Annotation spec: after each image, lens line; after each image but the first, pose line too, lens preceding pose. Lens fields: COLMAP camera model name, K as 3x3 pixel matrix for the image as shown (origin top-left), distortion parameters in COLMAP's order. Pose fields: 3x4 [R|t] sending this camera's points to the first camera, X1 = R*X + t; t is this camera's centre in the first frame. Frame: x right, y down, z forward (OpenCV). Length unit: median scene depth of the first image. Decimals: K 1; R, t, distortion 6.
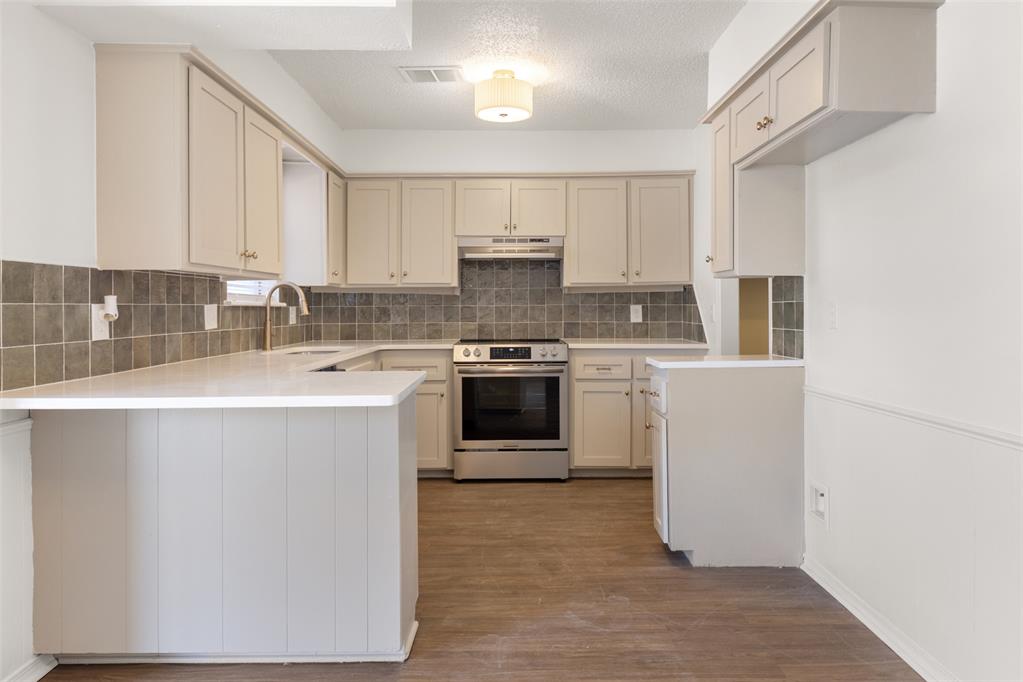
lens RADIAL K [[658.8, 0, 511.2], [0, 658.8, 306.1], [0, 0, 1]] dist [0.002124, -0.000181]
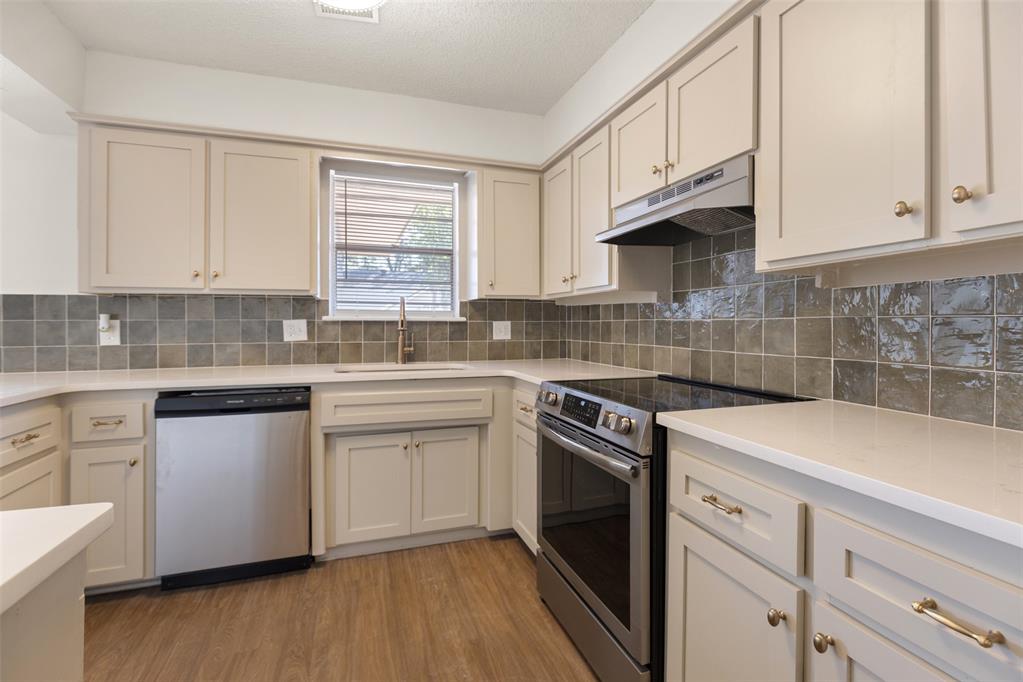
lens RADIAL K [[469.7, 0, 508.8], [0, 469.7, 321.2], [0, 0, 1]] dist [-0.001184, -0.000505]
pose [[0.313916, -0.000170, -0.949451, 0.338952], [0.001590, 0.999999, 0.000346, 0.000330], [0.949449, -0.001618, 0.313916, 0.830063]]
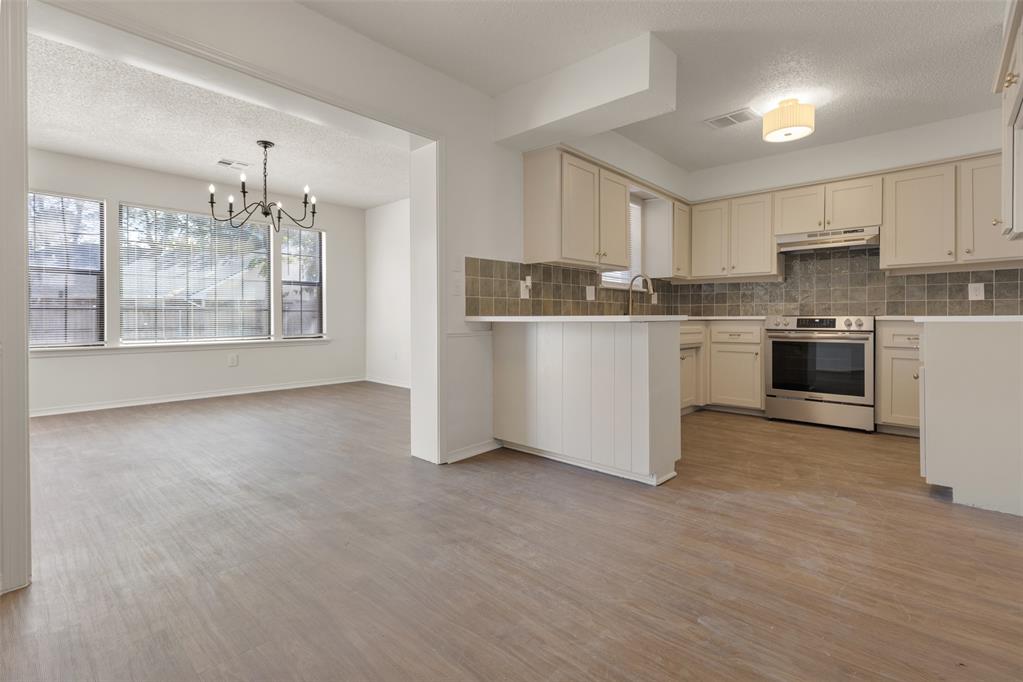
lens RADIAL K [[470.0, 0, 506.3], [0, 470.0, 317.6], [0, 0, 1]] dist [0.001069, -0.000031]
pose [[0.730147, 0.005245, -0.683269, 0.180588], [-0.001057, 0.999978, 0.006547, 0.055697], [0.683289, -0.004058, 0.730137, -0.054057]]
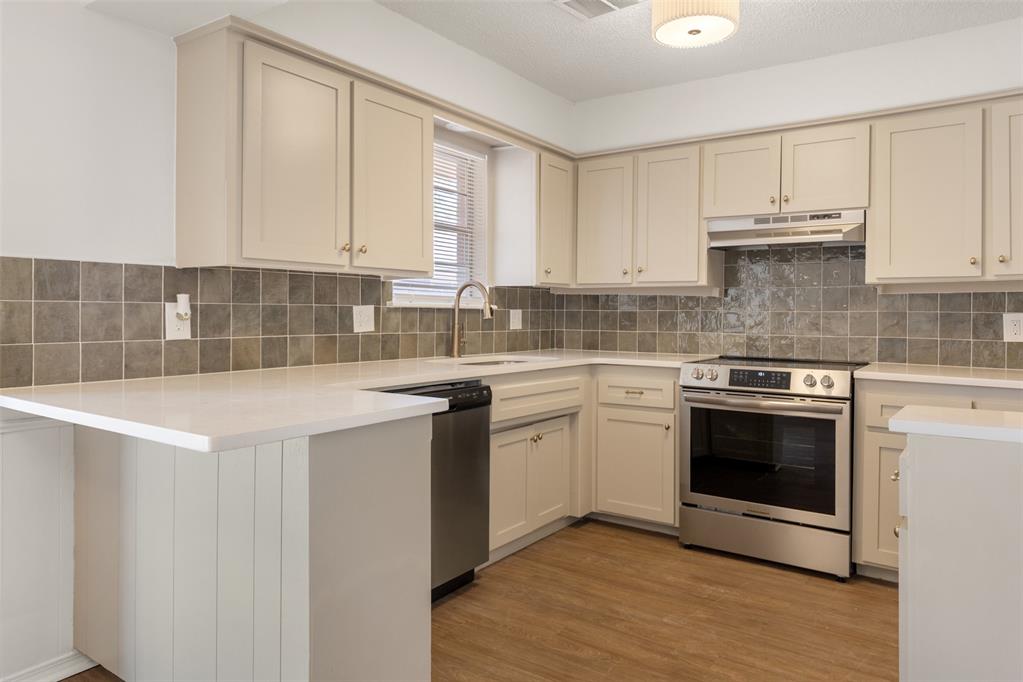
lens RADIAL K [[673.8, 0, 501.6], [0, 673.8, 309.3], [0, 0, 1]] dist [0.000868, -0.000850]
pose [[0.811737, 0.009572, -0.583945, 0.195014], [-0.011792, 0.999930, -0.000001, 0.000463], [0.583904, 0.006887, 0.811793, 0.258076]]
